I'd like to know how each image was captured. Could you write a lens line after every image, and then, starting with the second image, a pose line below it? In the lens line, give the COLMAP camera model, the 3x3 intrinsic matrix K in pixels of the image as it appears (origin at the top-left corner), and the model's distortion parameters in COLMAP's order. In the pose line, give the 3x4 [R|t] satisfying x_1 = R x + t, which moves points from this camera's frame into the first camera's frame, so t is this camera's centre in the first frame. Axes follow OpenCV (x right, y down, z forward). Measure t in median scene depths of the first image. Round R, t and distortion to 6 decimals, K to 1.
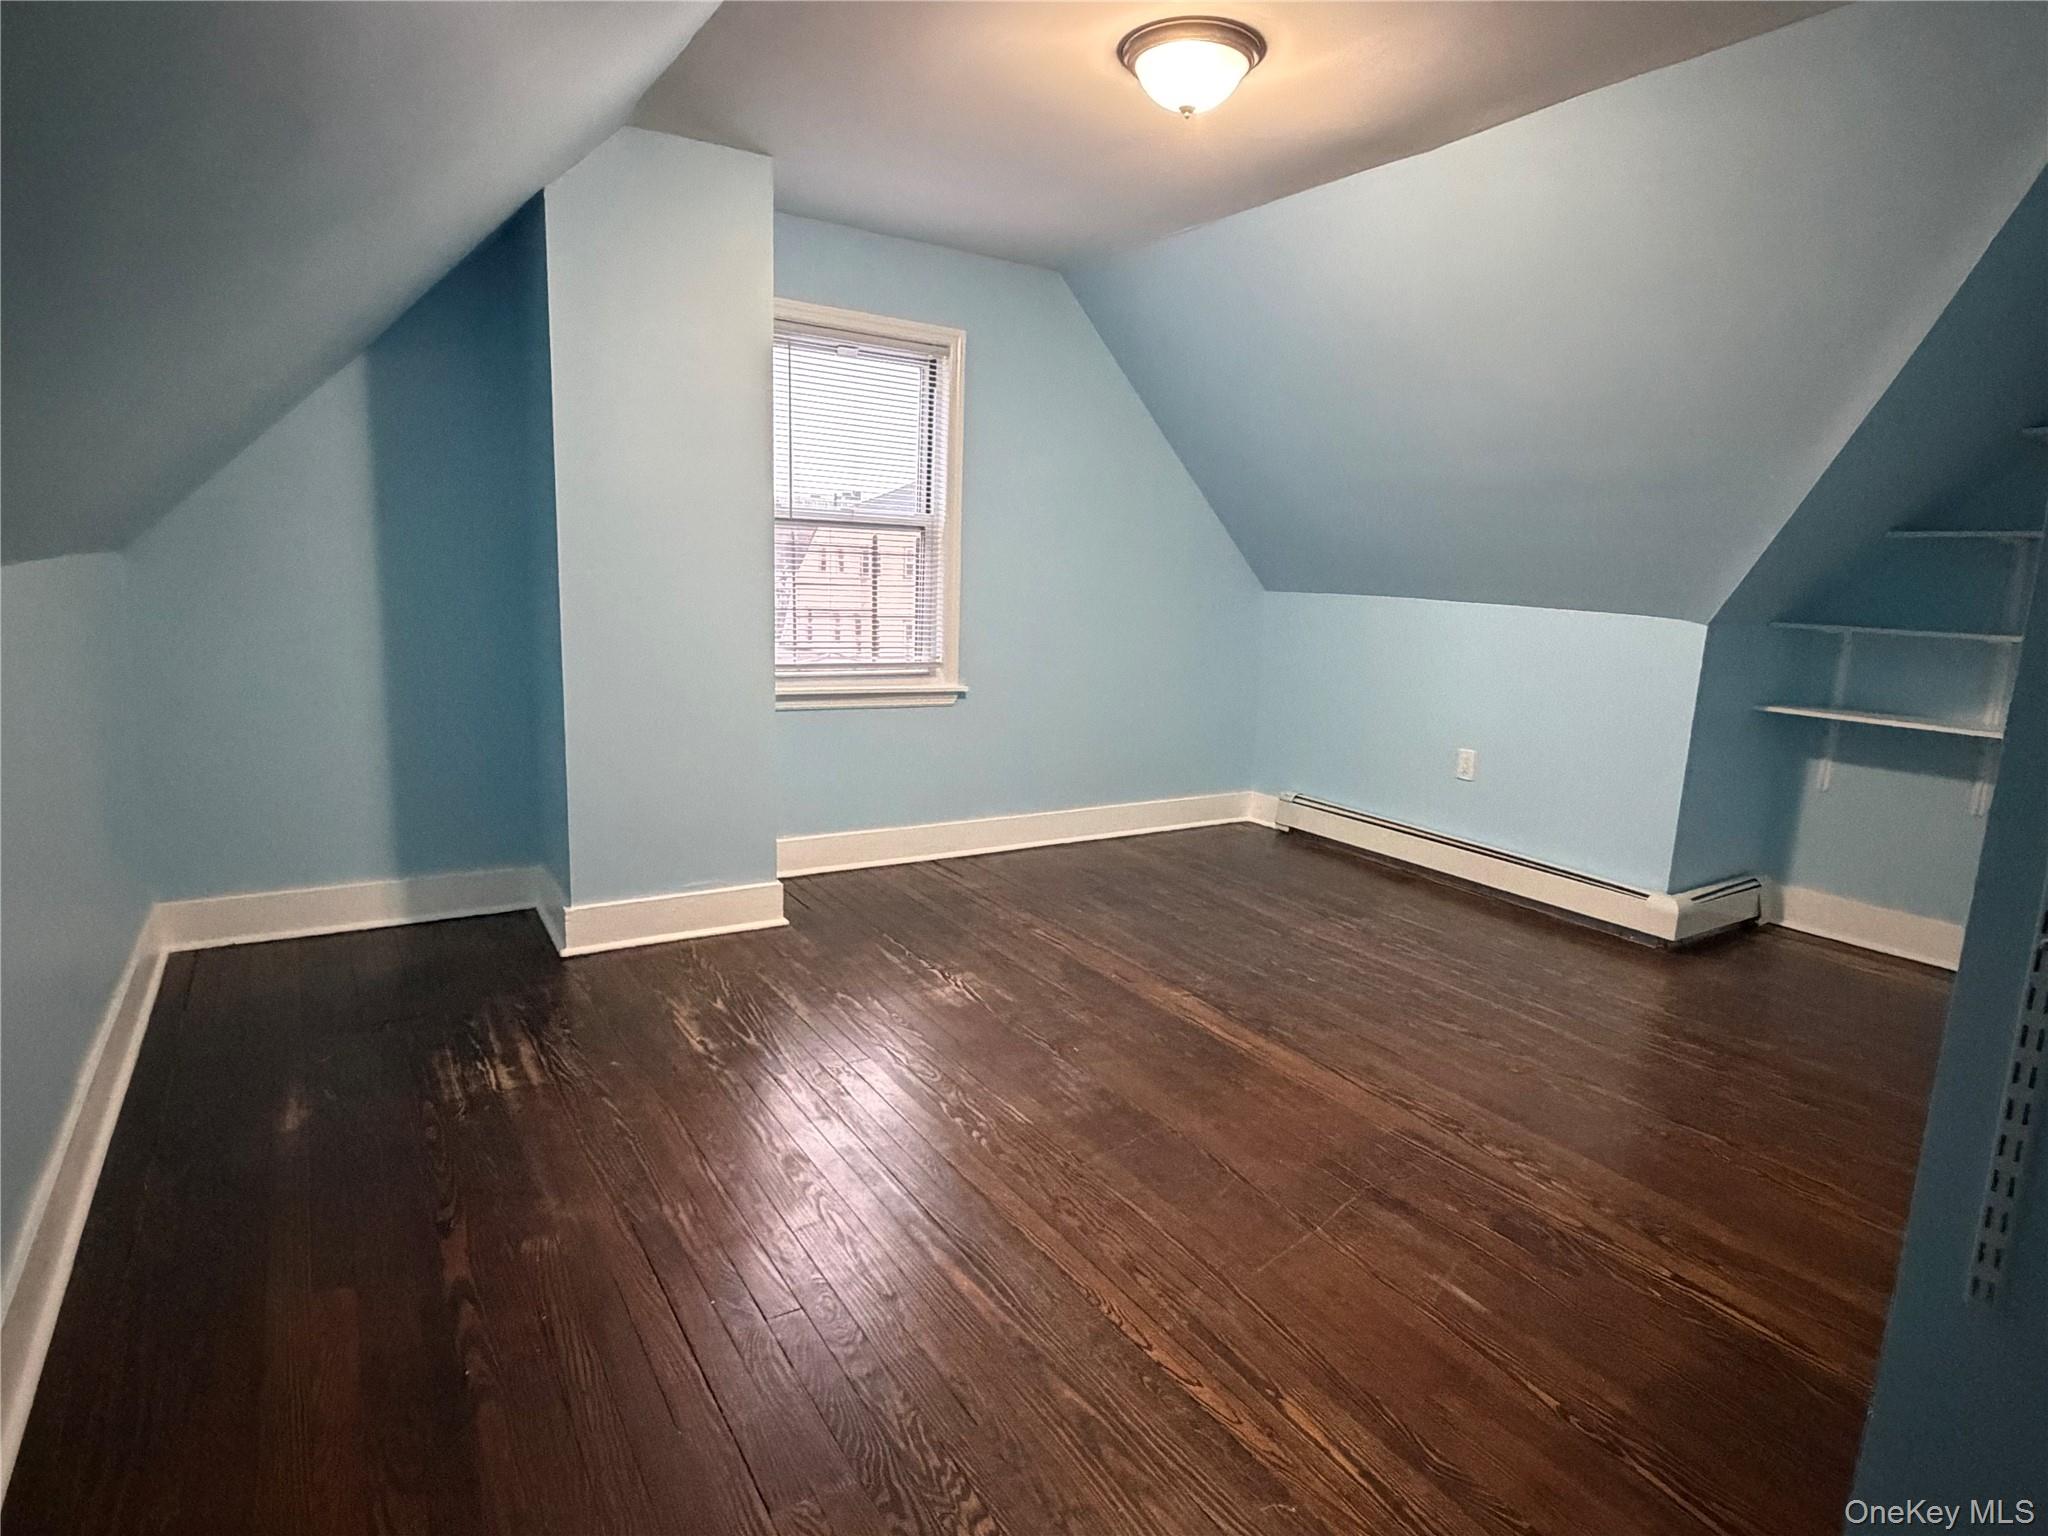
lens RADIAL K [[1113.7, 0, 1024.0], [0, 1113.7, 768.0], [0, 0, 1]] dist [-0.001762, -0.000283]
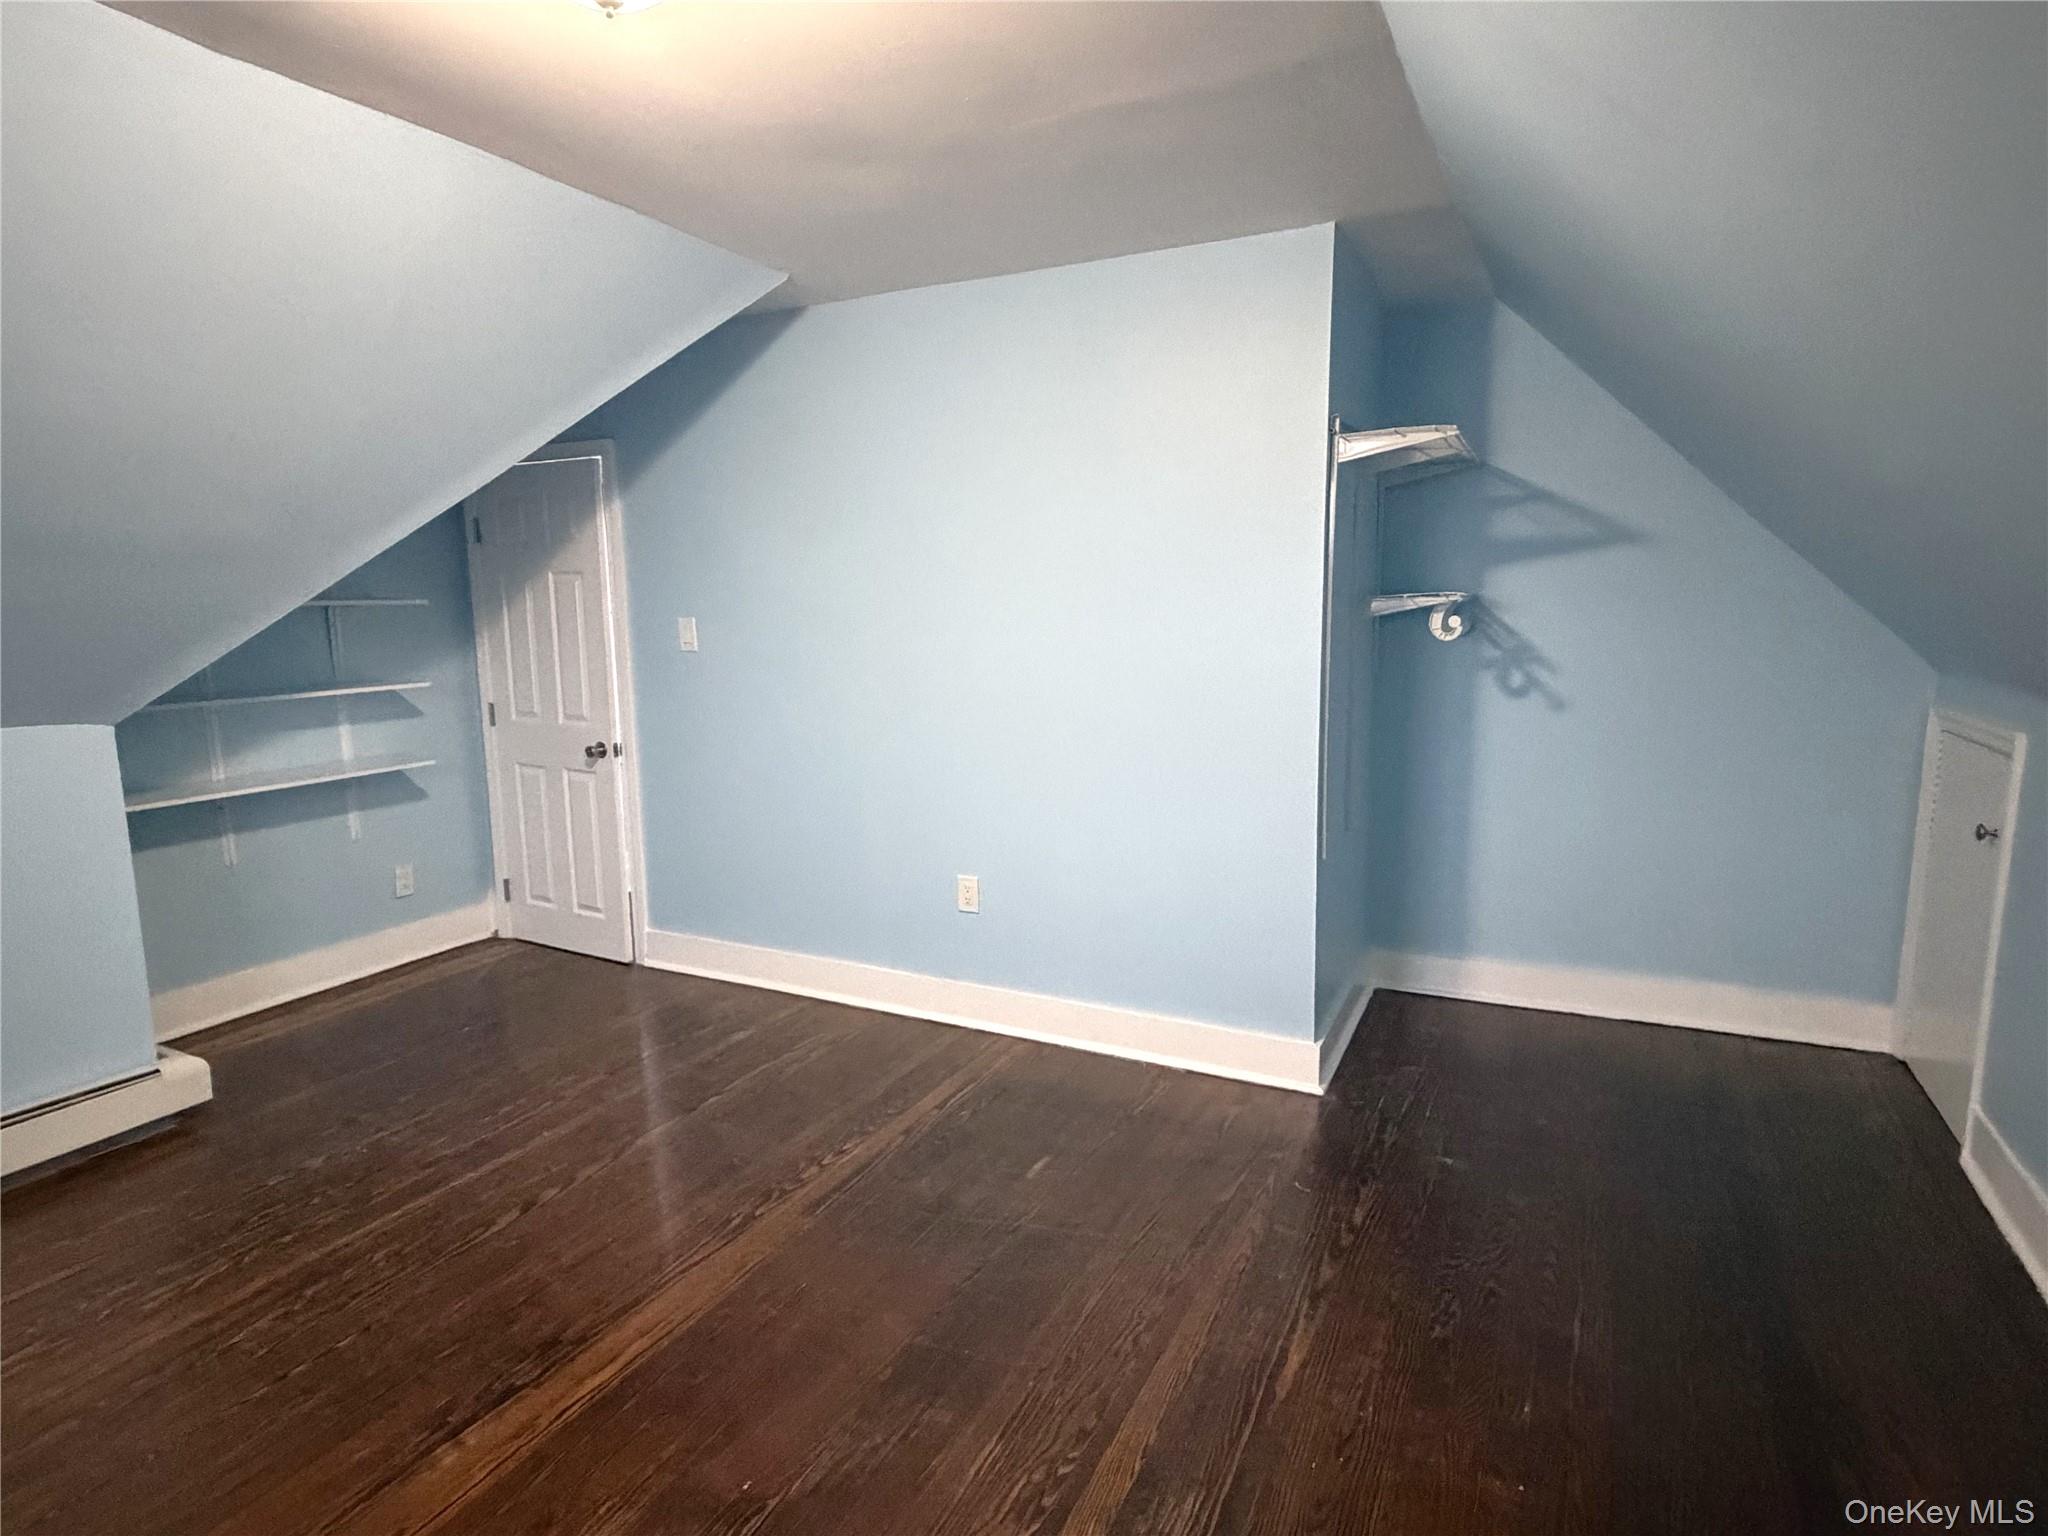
lens RADIAL K [[1140.7, 0, 1024.0], [0, 1140.7, 768.0], [0, 0, 1]] dist [0.001538, 0.000659]
pose [[-0.504280, -0.171849, 0.846268, -0.469561], [0.149764, 0.947743, 0.281698, -0.266813], [-0.850454, 0.268795, -0.452192, 0.970406]]
